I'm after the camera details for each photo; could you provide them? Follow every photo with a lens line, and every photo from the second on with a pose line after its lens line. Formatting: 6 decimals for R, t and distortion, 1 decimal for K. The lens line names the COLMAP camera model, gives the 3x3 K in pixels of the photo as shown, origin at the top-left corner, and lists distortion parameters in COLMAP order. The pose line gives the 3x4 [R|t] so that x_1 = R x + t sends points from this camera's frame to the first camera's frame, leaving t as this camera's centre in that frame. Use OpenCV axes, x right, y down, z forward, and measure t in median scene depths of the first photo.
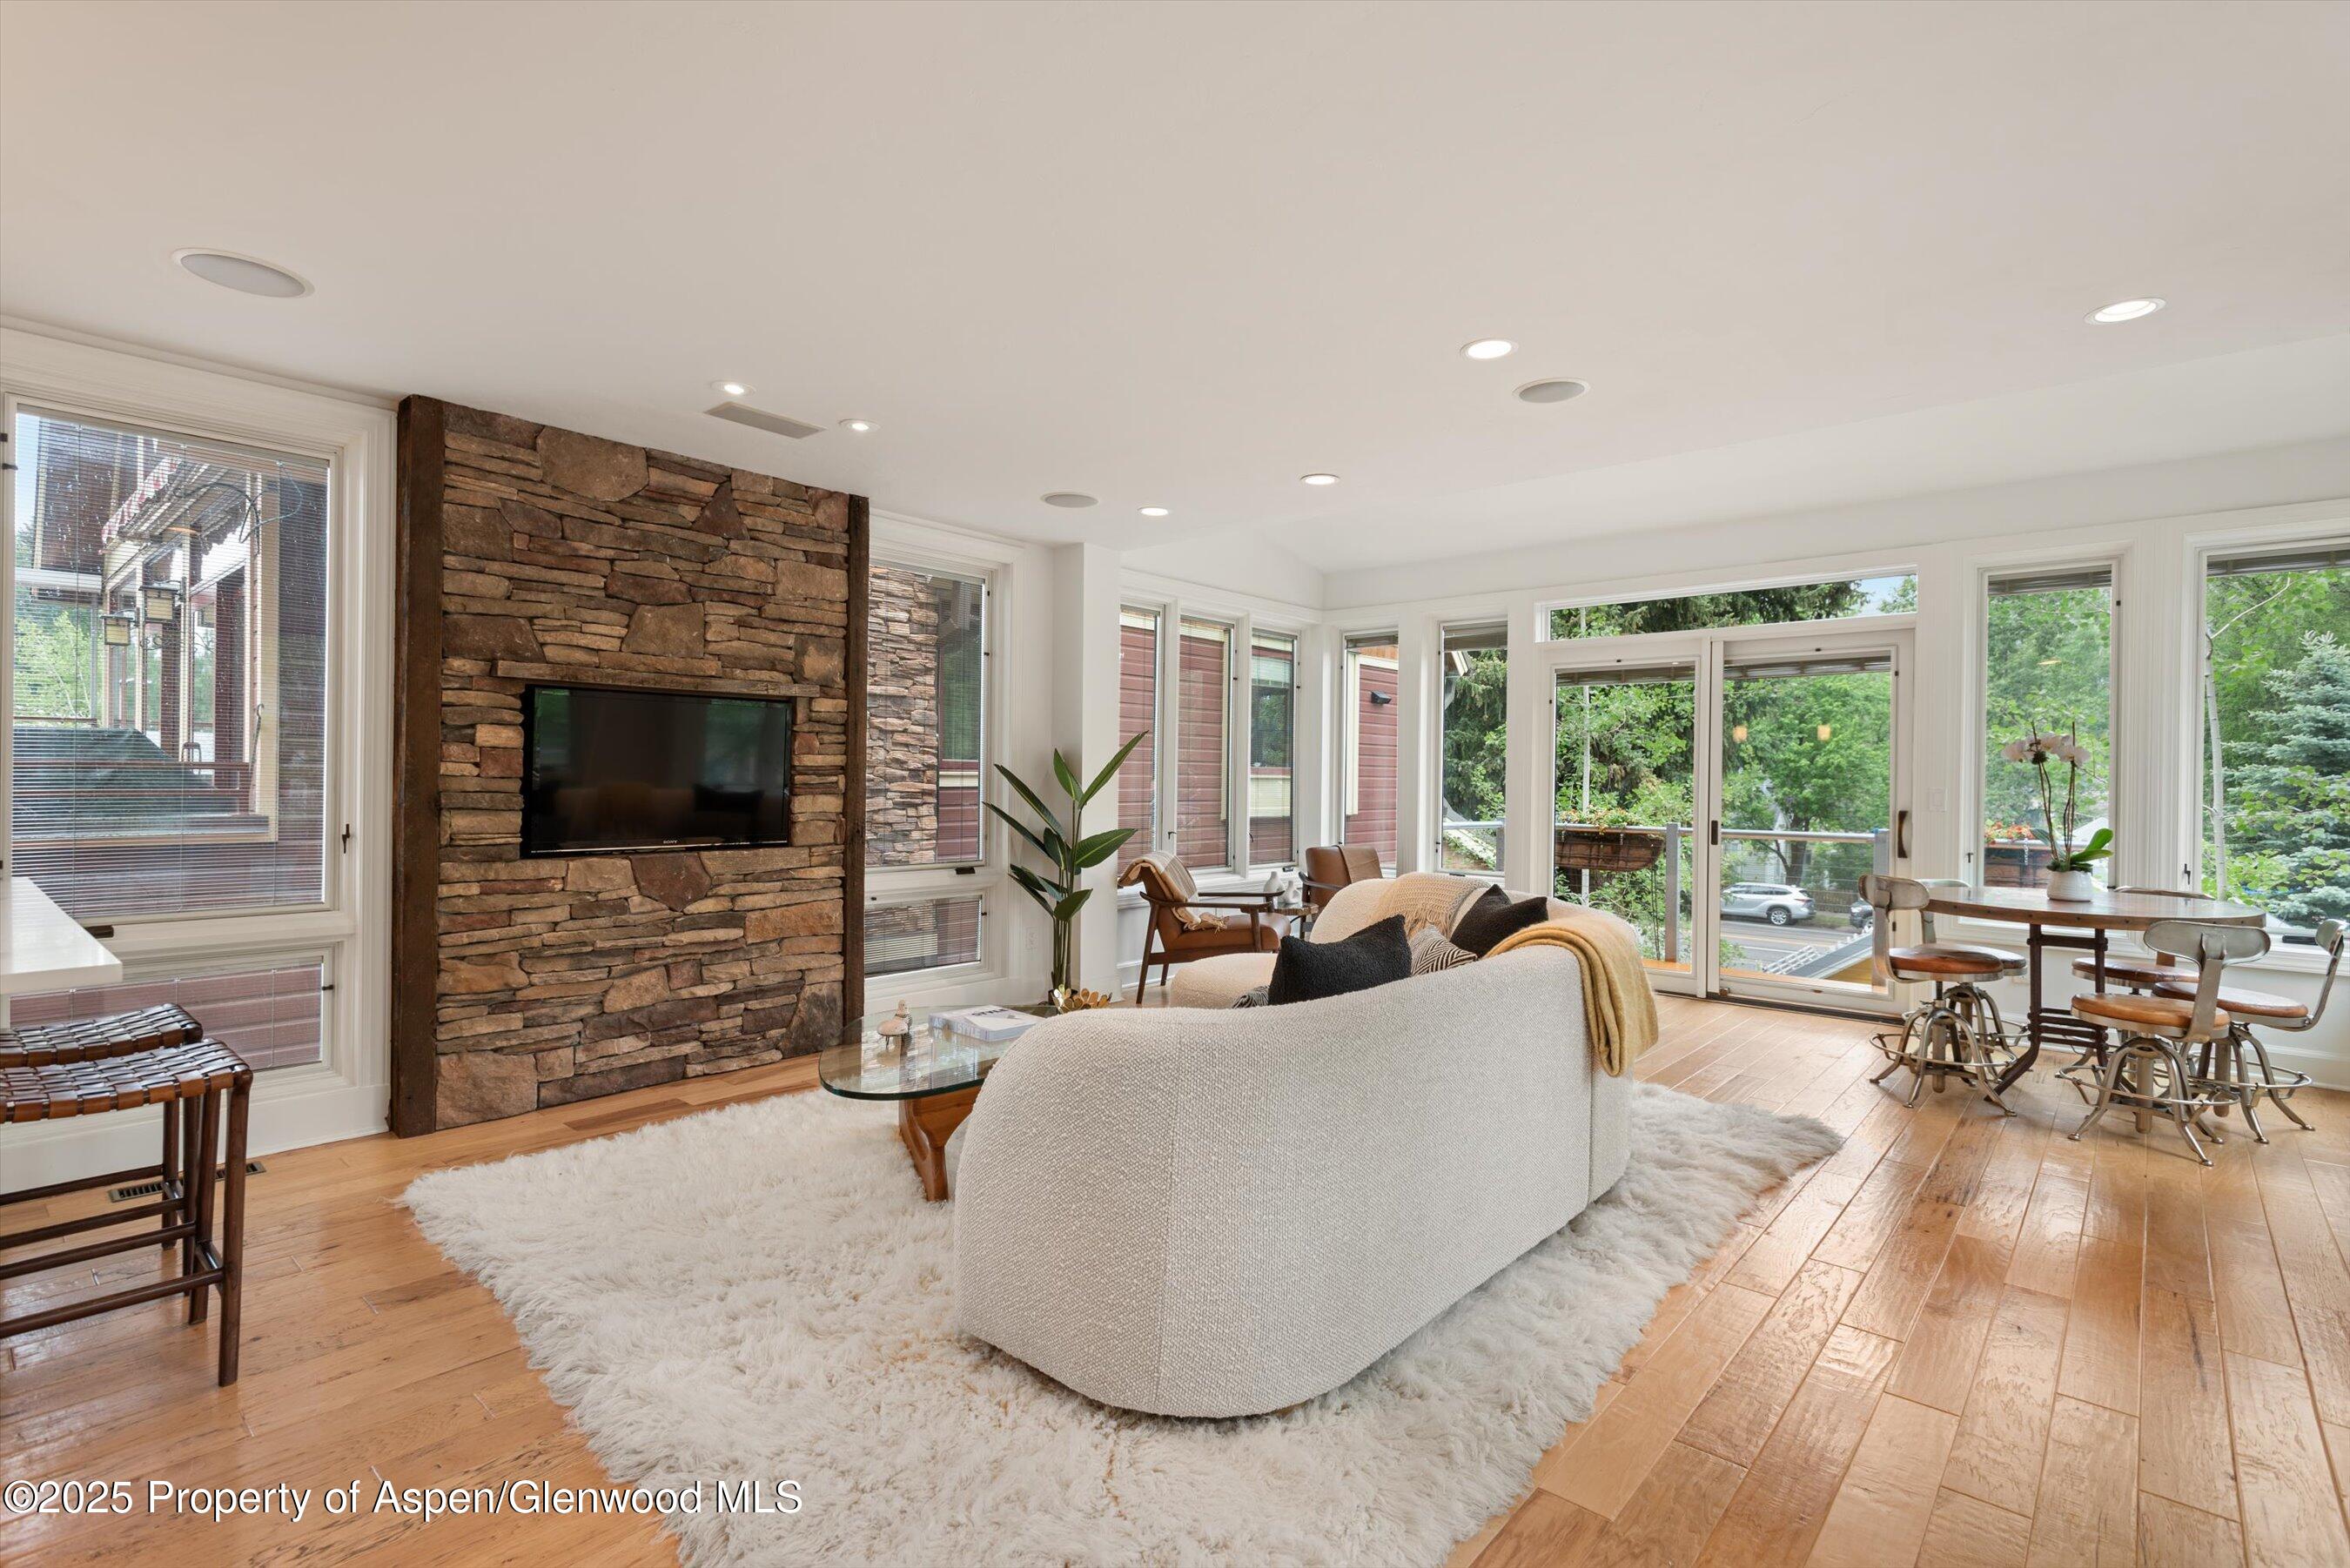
lens RADIAL K [[1103.4, 0, 1179.0], [0, 1103.4, 783.8], [0, 0, 1]] dist [0.018849, -0.006207]
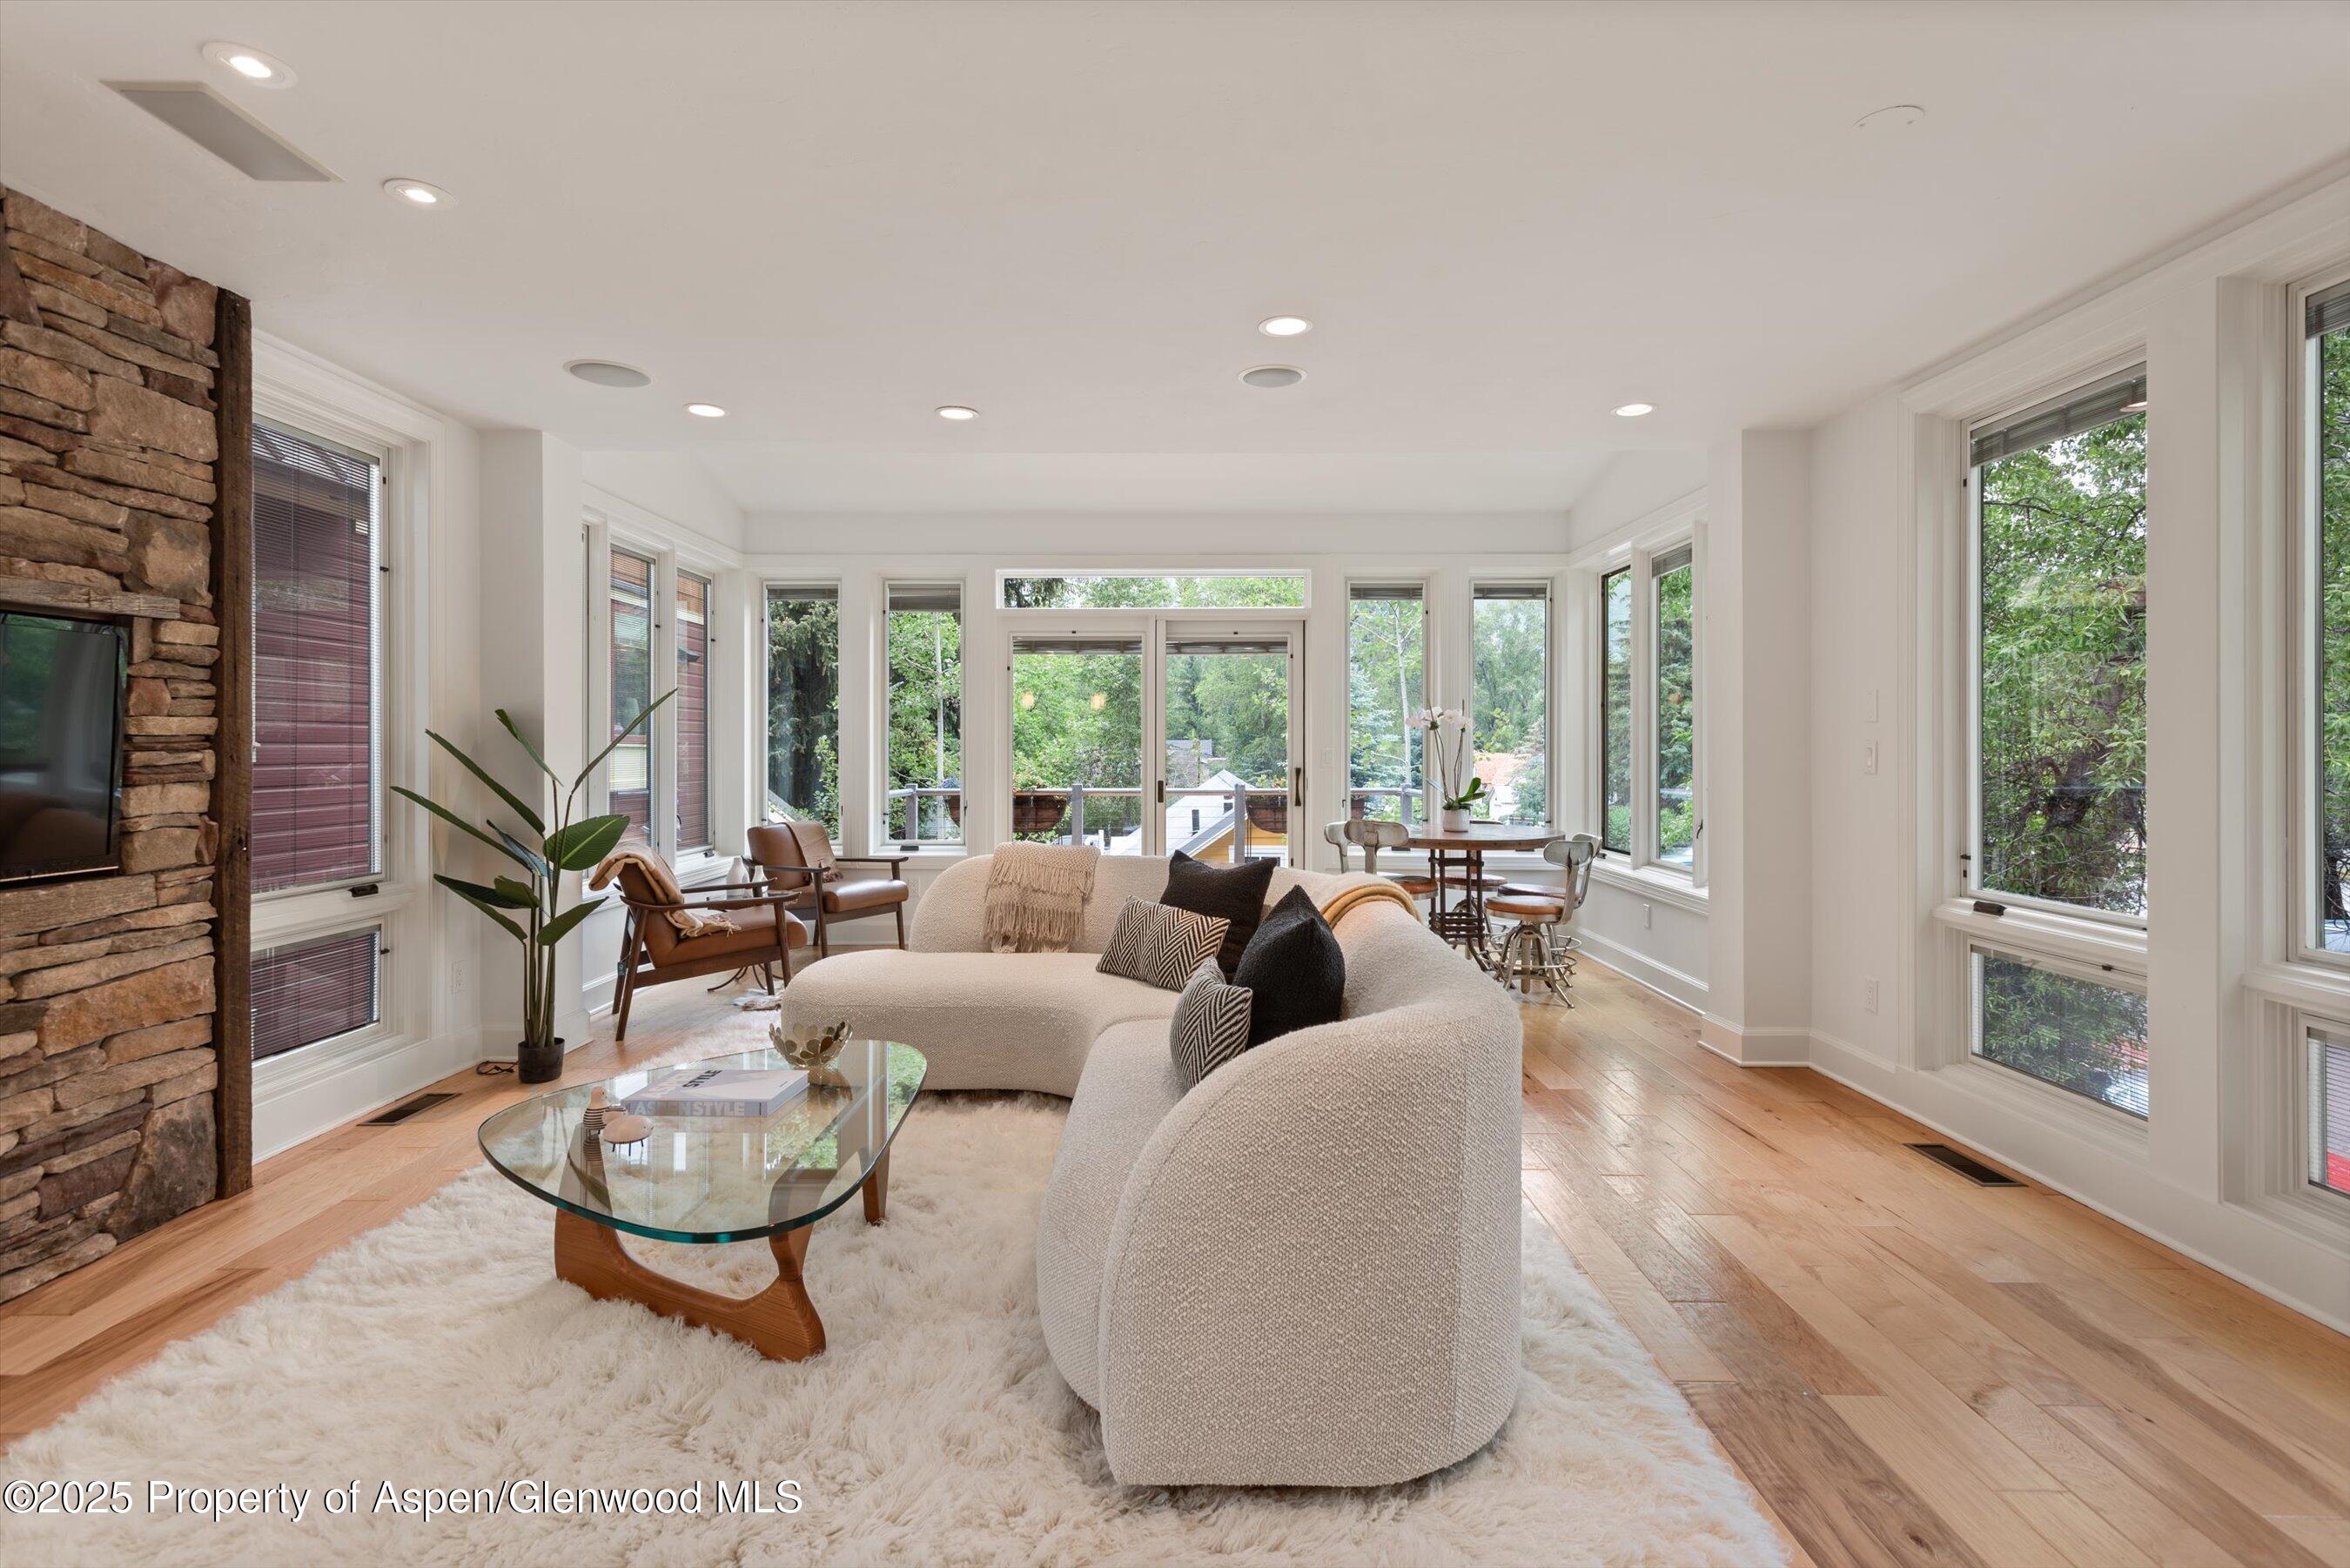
lens RADIAL K [[1103.4, 0, 1167.4], [0, 1103.4, 750.4], [0, 0, 1]] dist [0.018849, -0.006207]
pose [[0.750259, -0.012999, 0.661017, -0.338628], [0.011466, 0.999912, 0.006648, -0.006137], [-0.661045, 0.002591, 0.750342, 0.210834]]
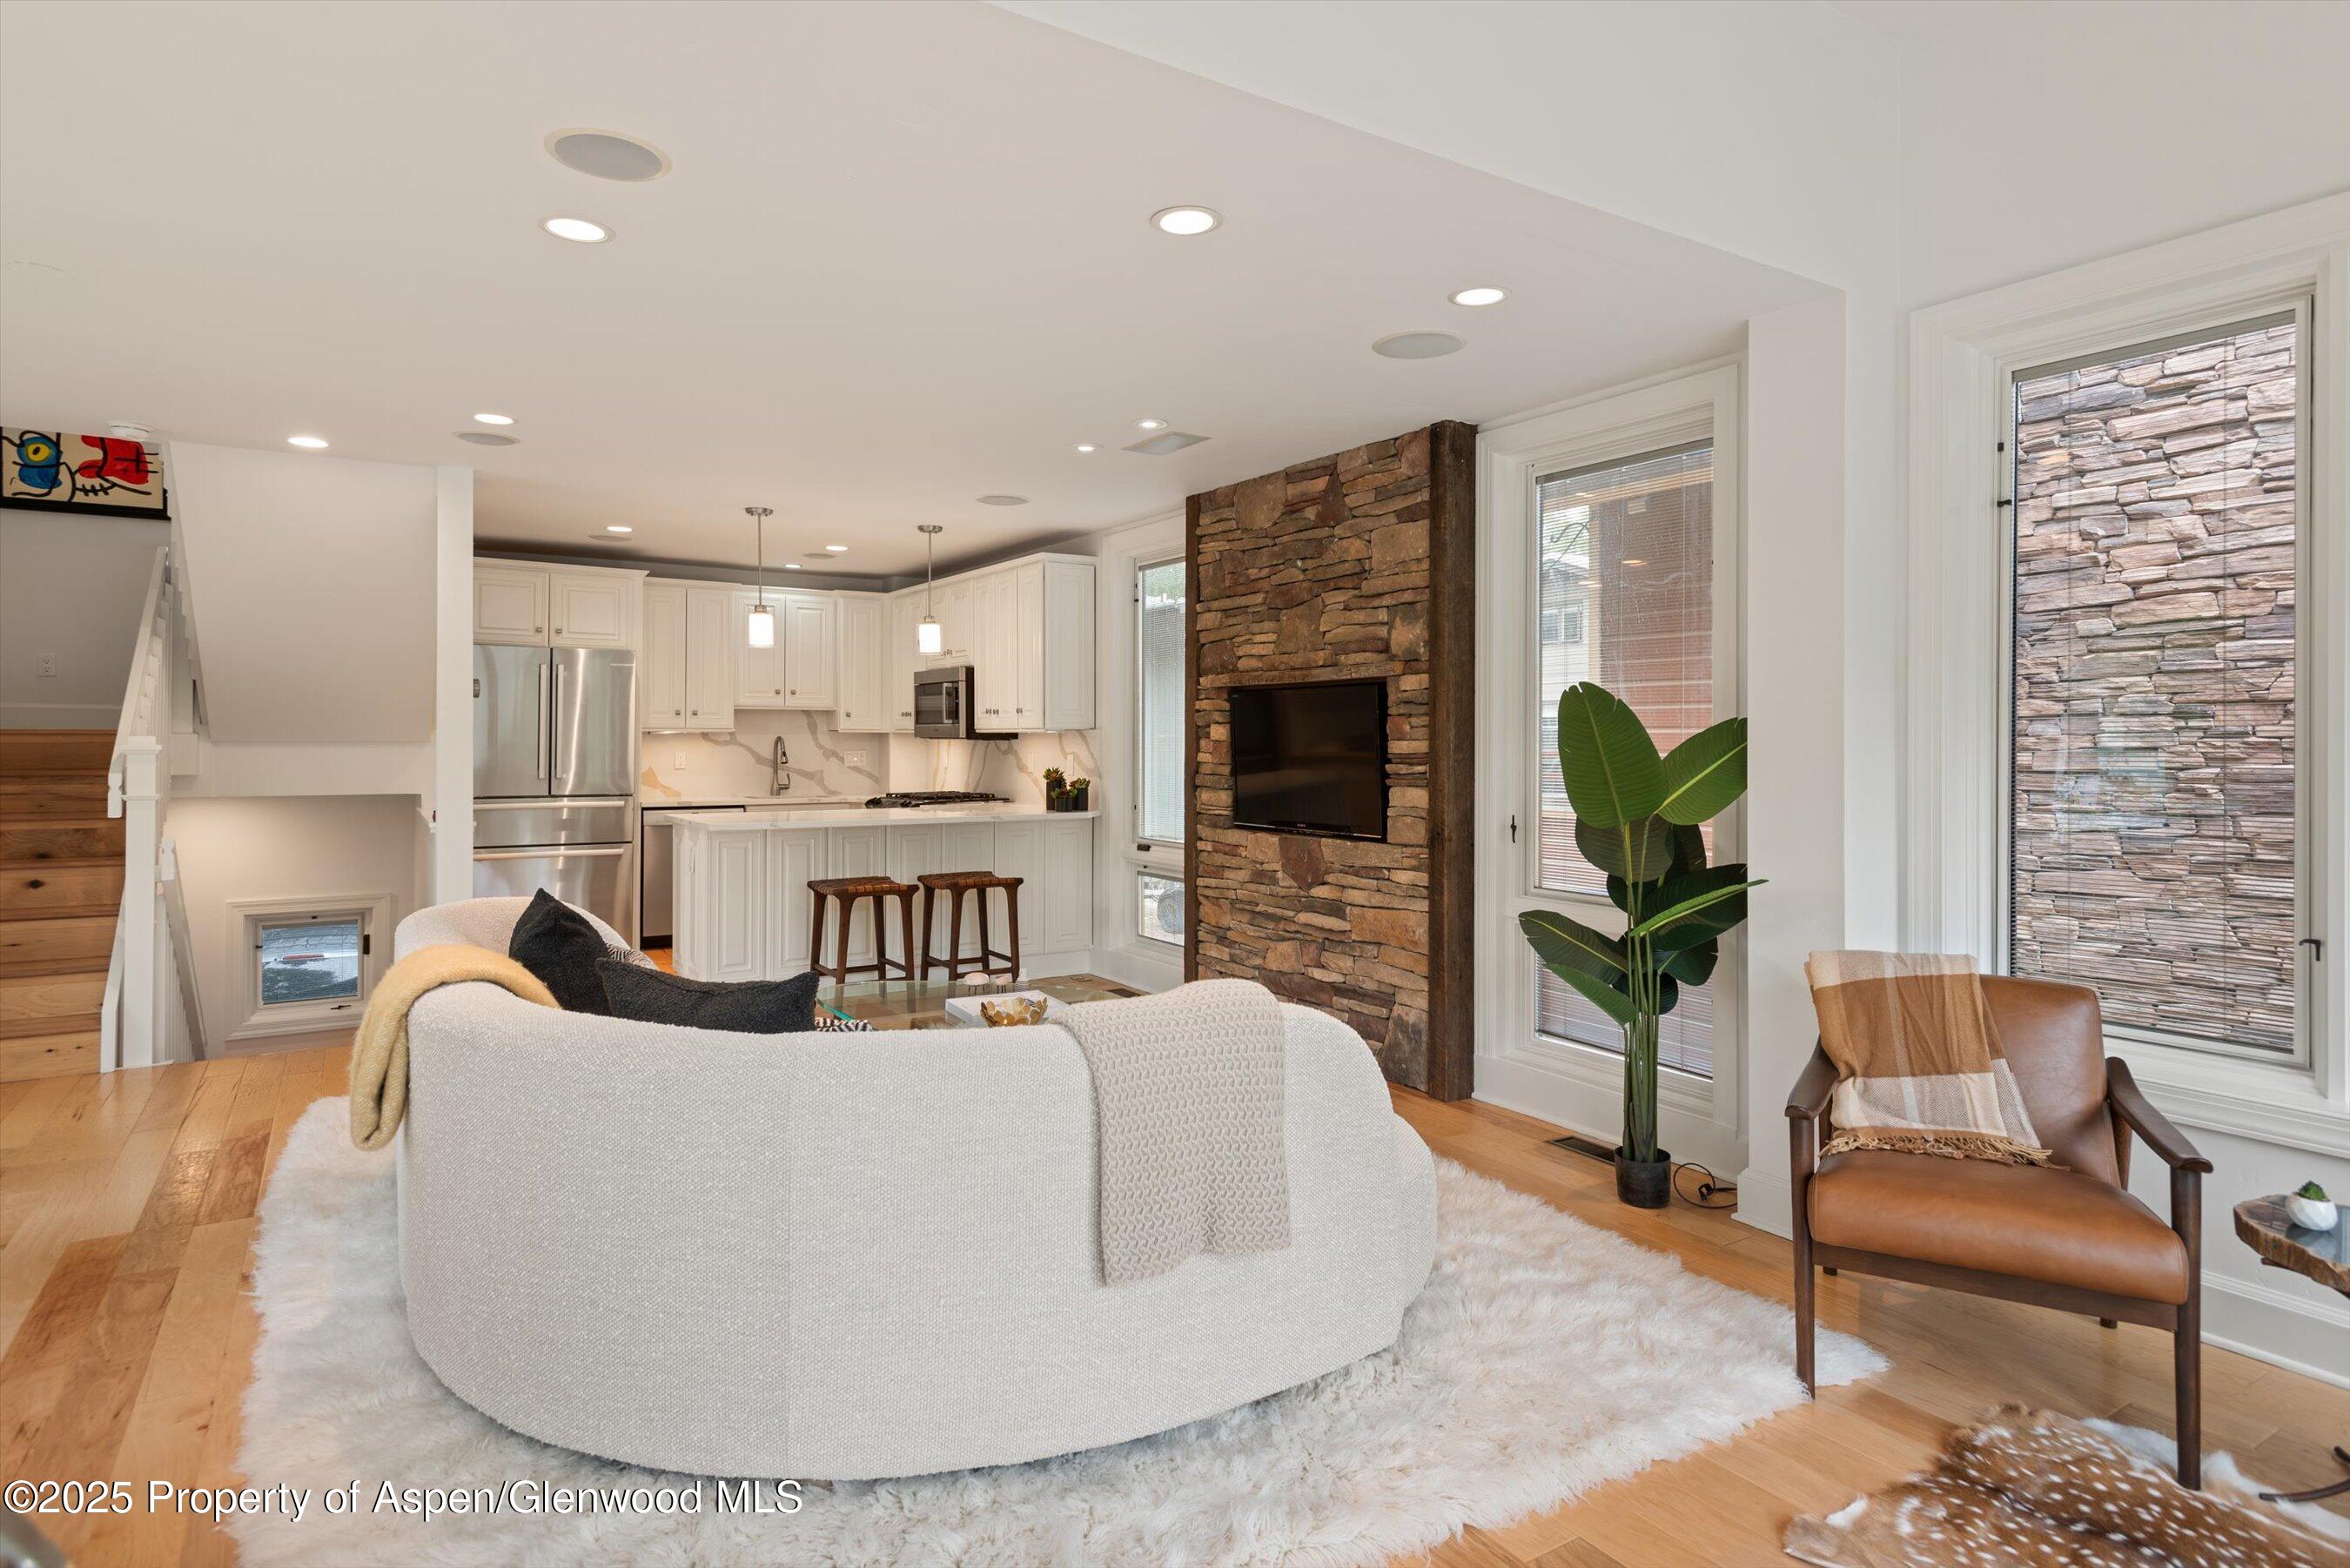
lens RADIAL K [[1249.6, 0, 1167.2], [0, 1249.6, 734.0], [0, 0, 1]] dist [0.018898, -0.007299]
pose [[-0.272302, -0.017848, -0.962046, 0.703722], [-0.010581, 0.999823, -0.015554, -0.014889], [0.962154, 0.005944, -0.272442, 1.146271]]
